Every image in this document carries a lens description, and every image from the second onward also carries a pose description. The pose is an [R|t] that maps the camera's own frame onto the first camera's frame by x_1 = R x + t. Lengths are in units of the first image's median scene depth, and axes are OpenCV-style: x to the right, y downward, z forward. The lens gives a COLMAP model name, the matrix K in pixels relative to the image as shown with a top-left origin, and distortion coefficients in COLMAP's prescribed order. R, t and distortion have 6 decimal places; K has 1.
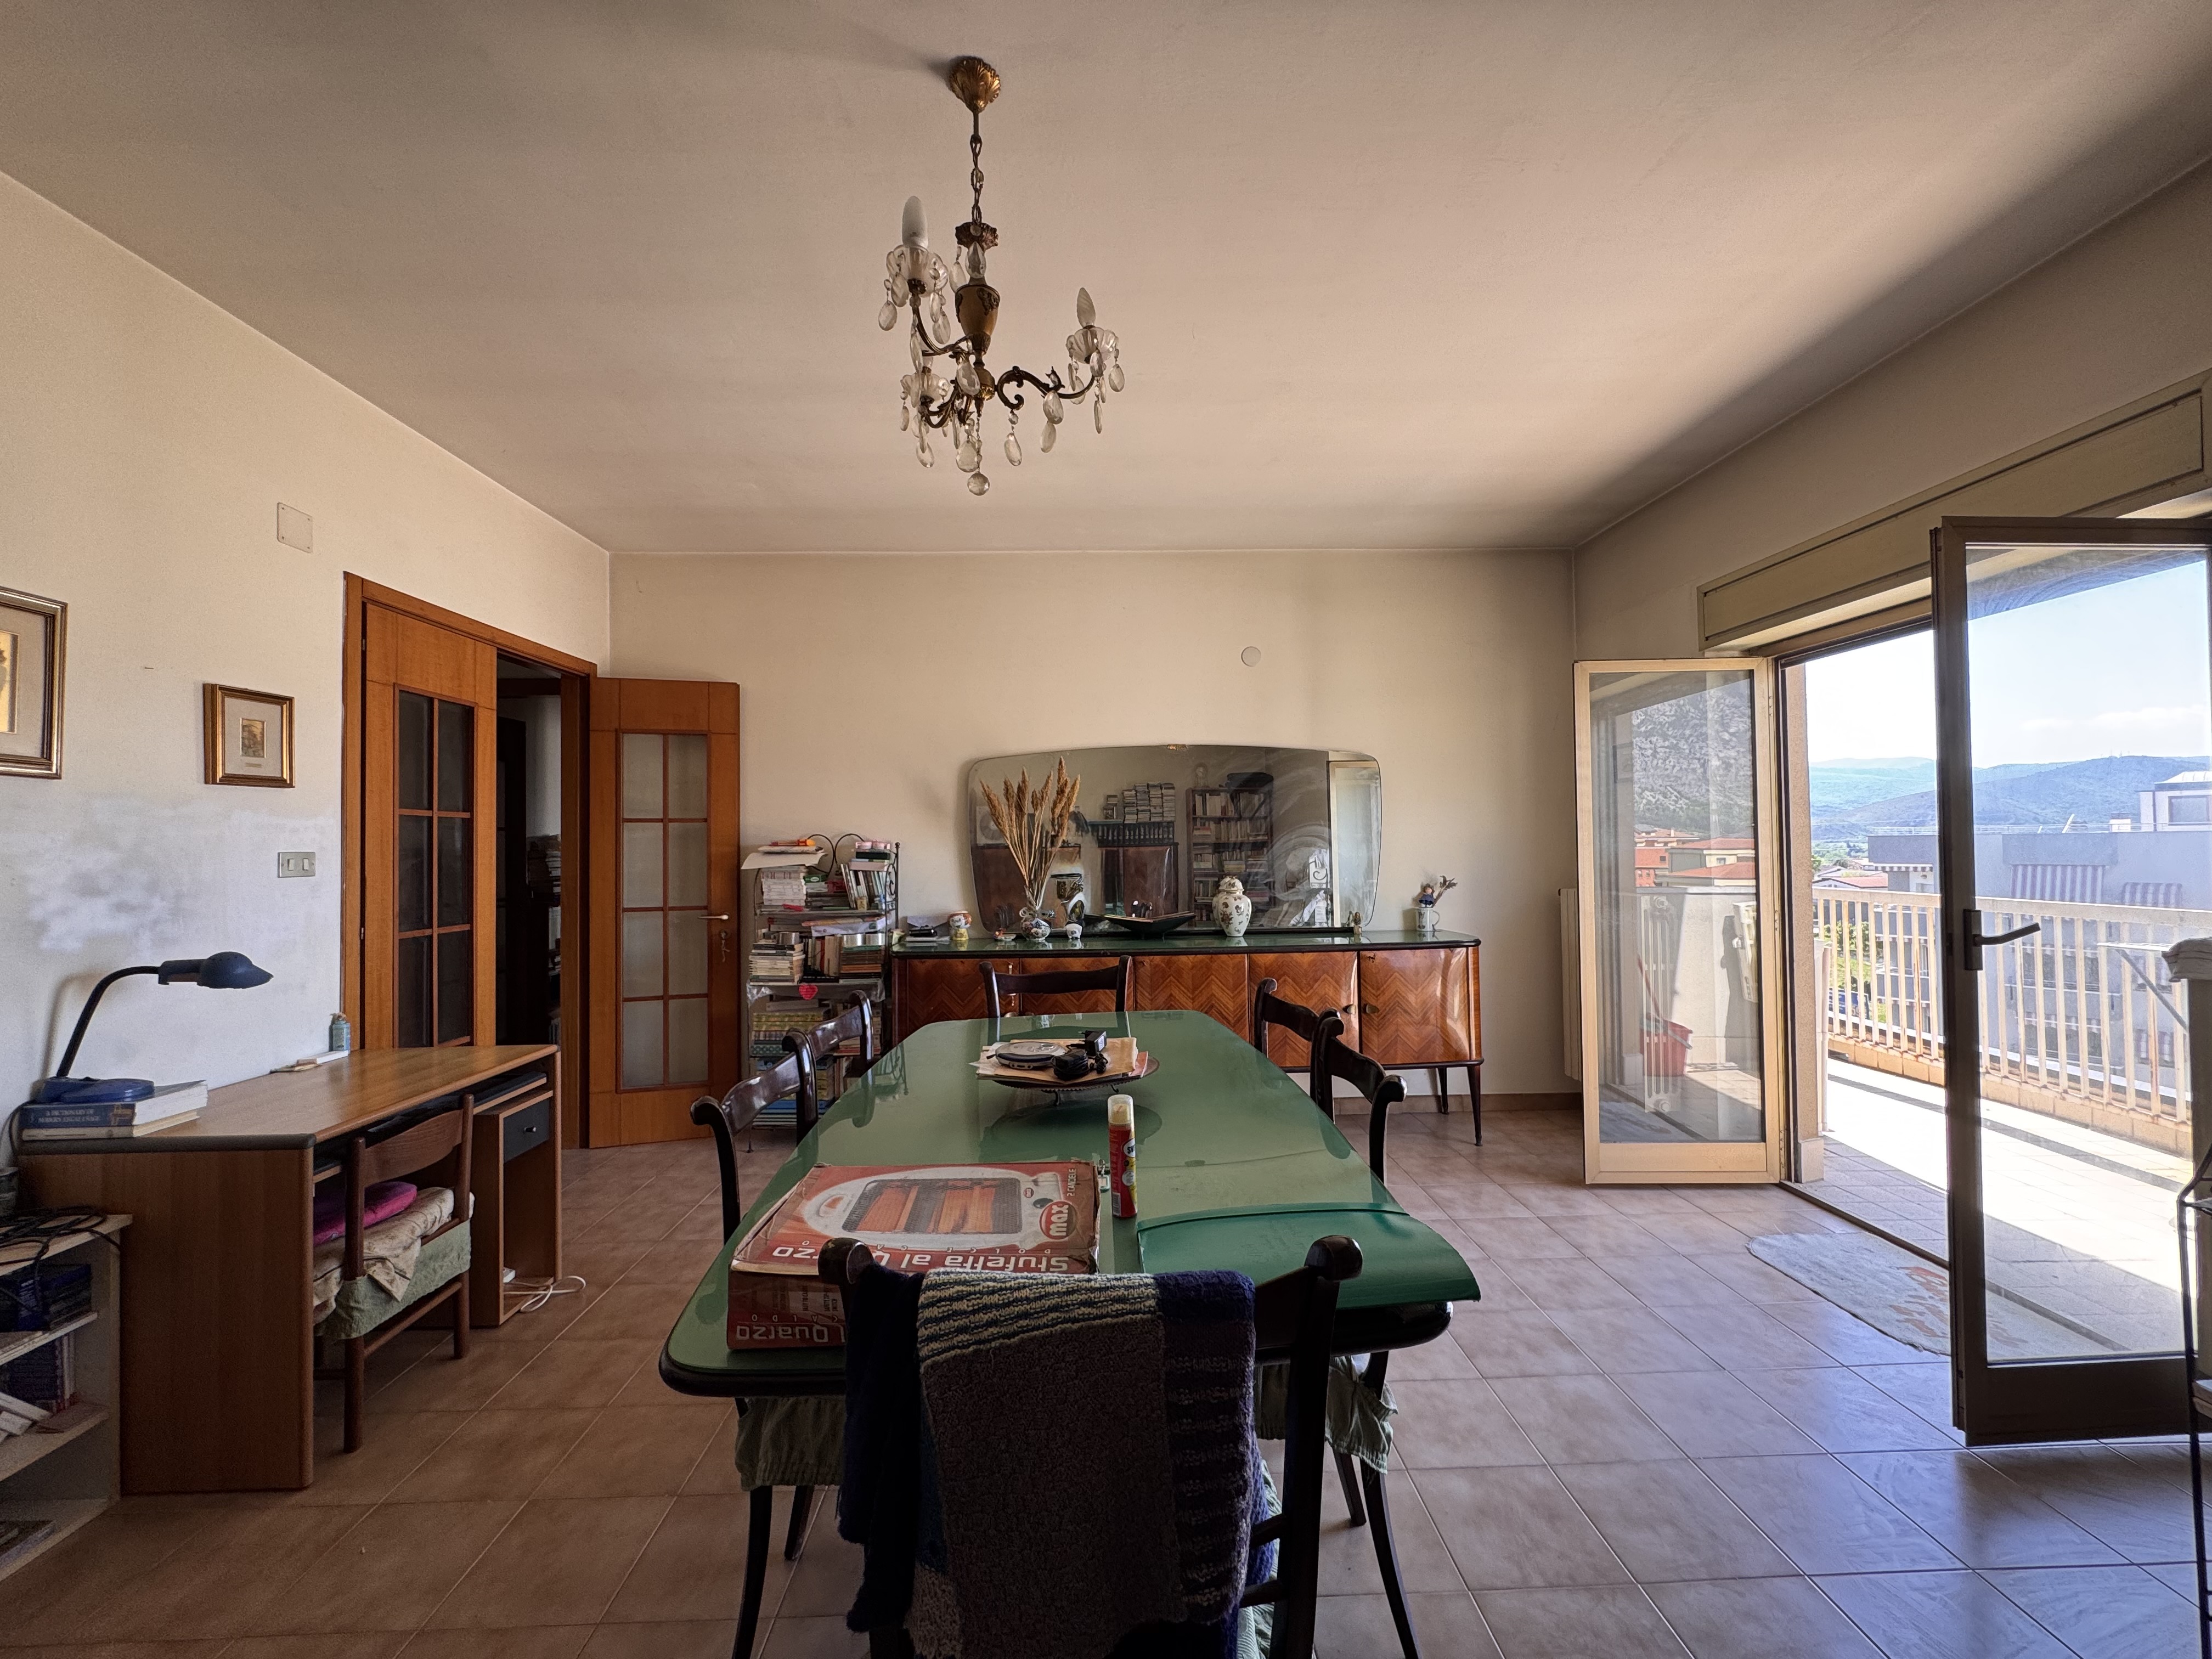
lens RADIAL K [[883.0, 0, 1108.8], [0, 883.0, 831.2], [0, 0, 1]] dist [0.003838, 0.000217]
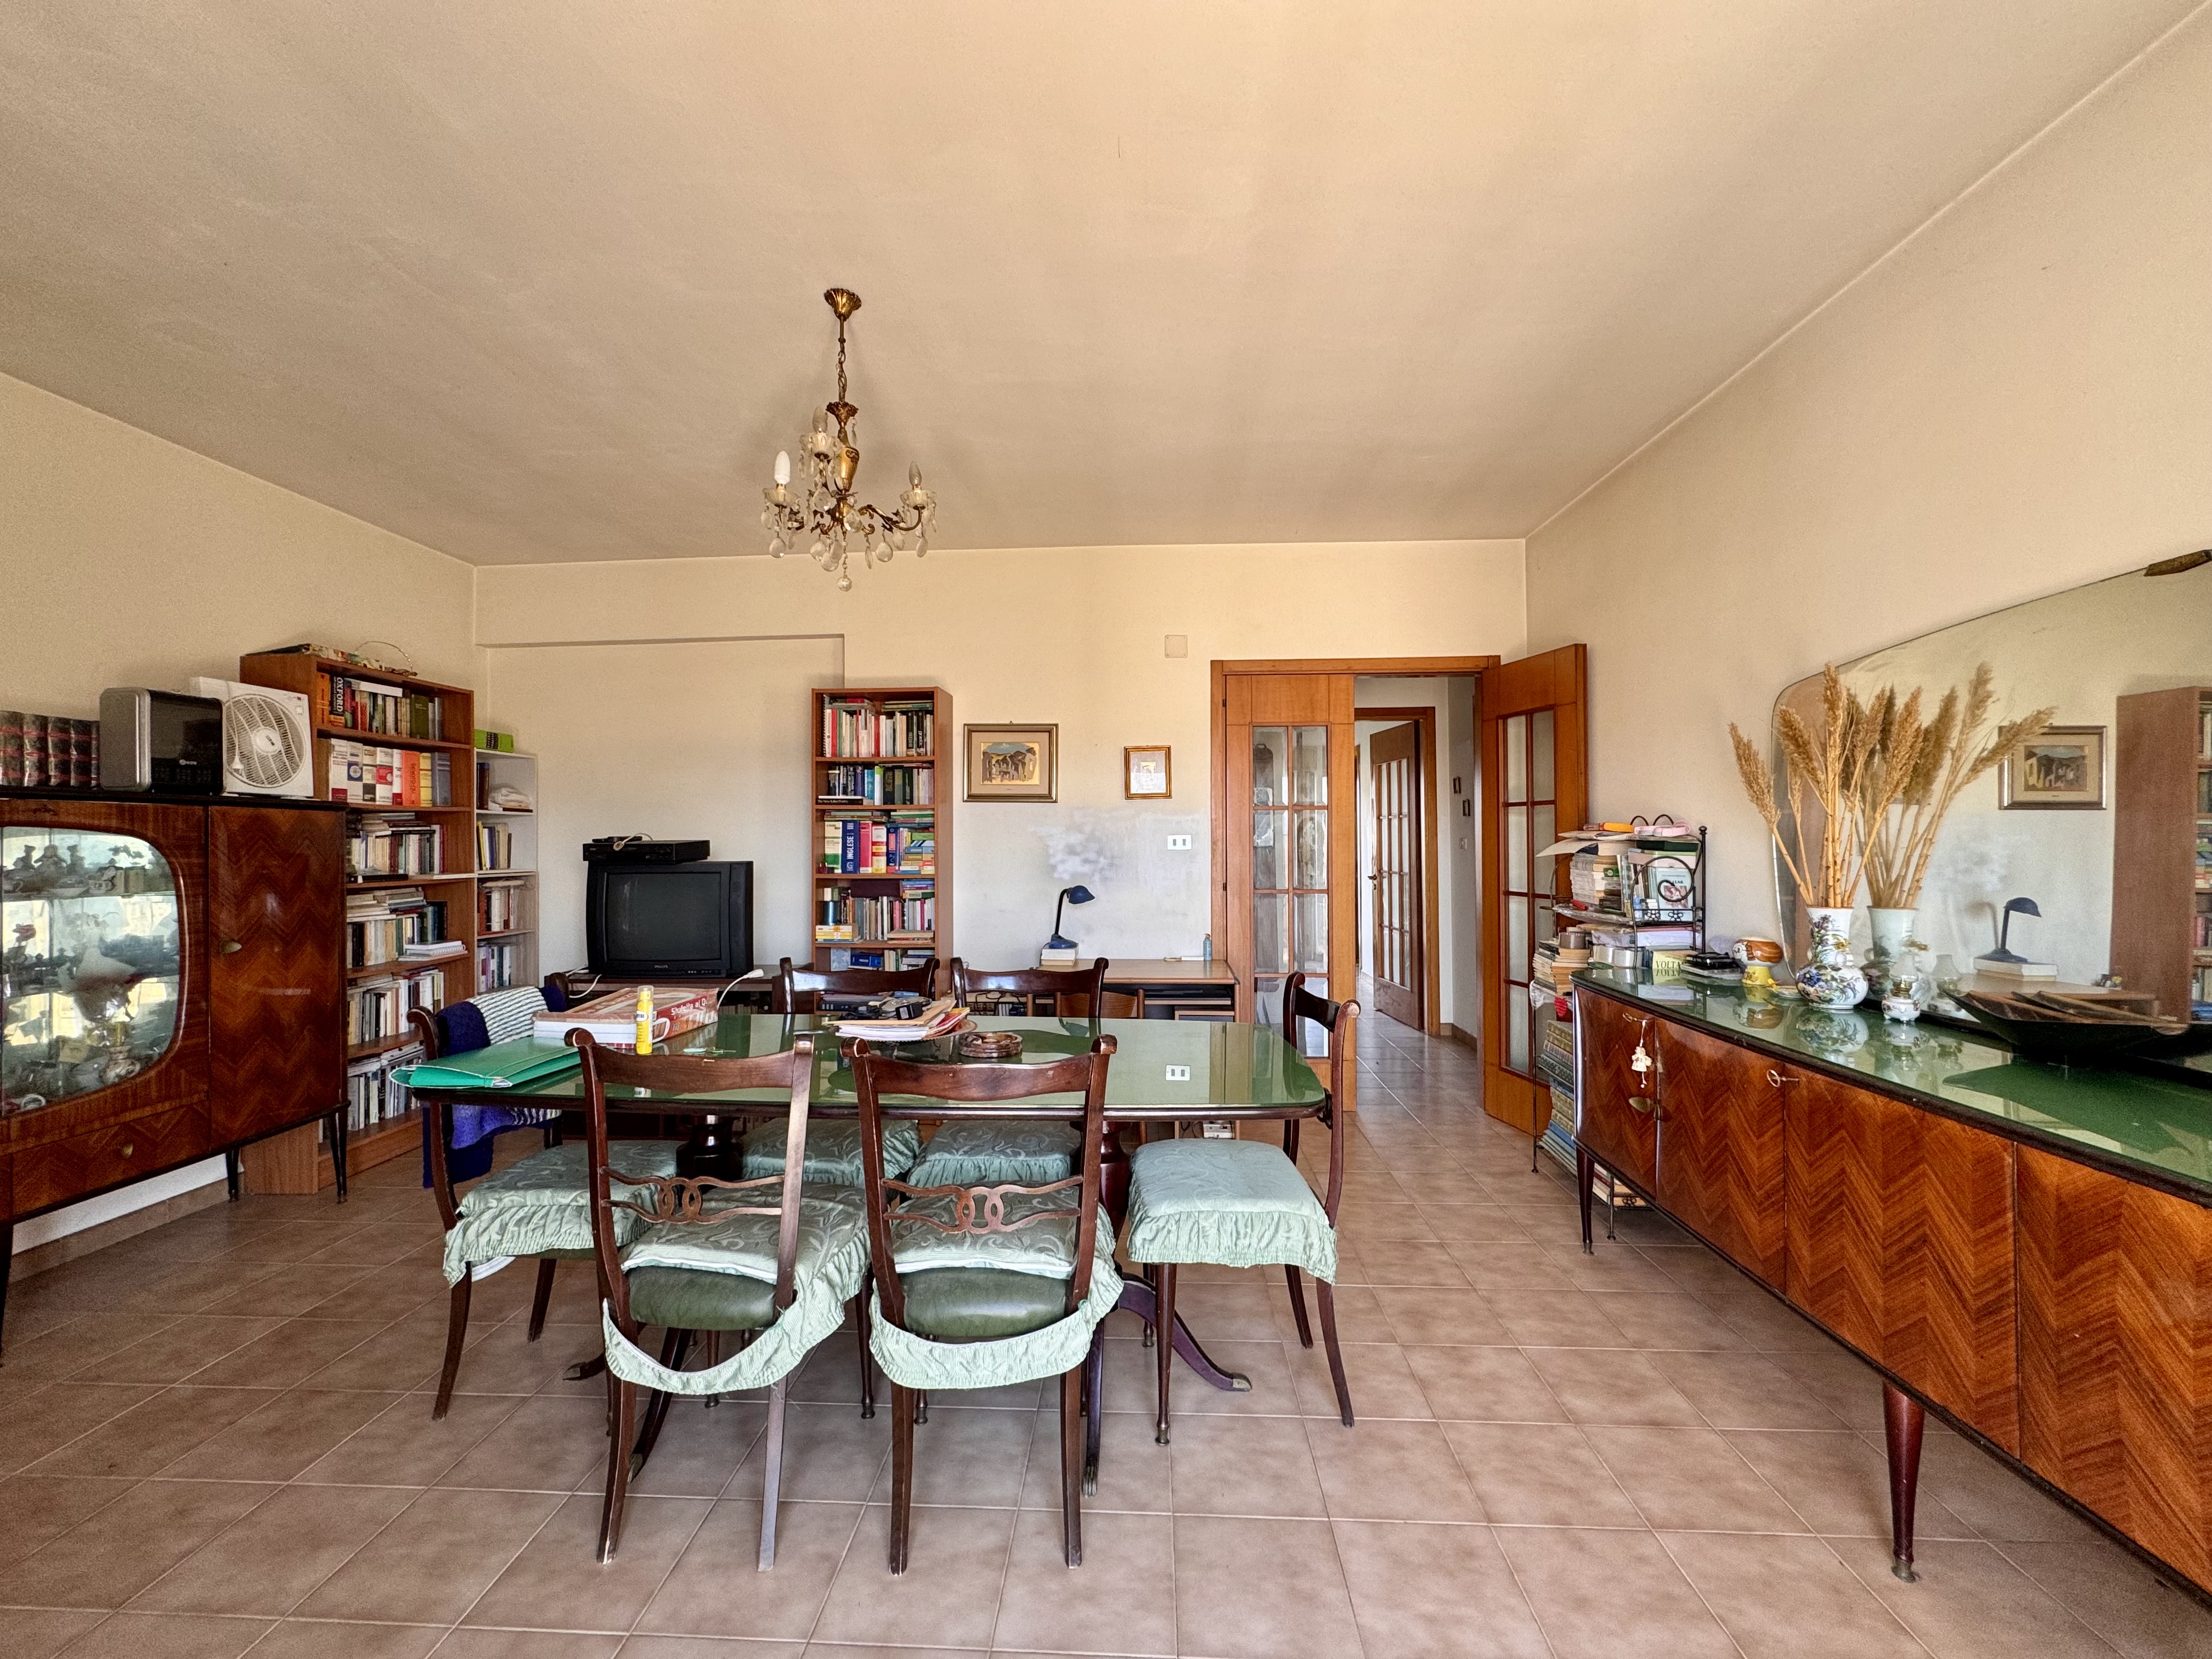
lens RADIAL K [[883.0, 0, 1106.3], [0, 883.0, 833.1], [0, 0, 1]] dist [0.003838, 0.000217]
pose [[-0.081853, 0.006768, -0.996621, 0.969669], [0.023866, 0.999703, 0.004828, 0.009983], [0.996359, -0.023390, -0.081990, 1.205703]]
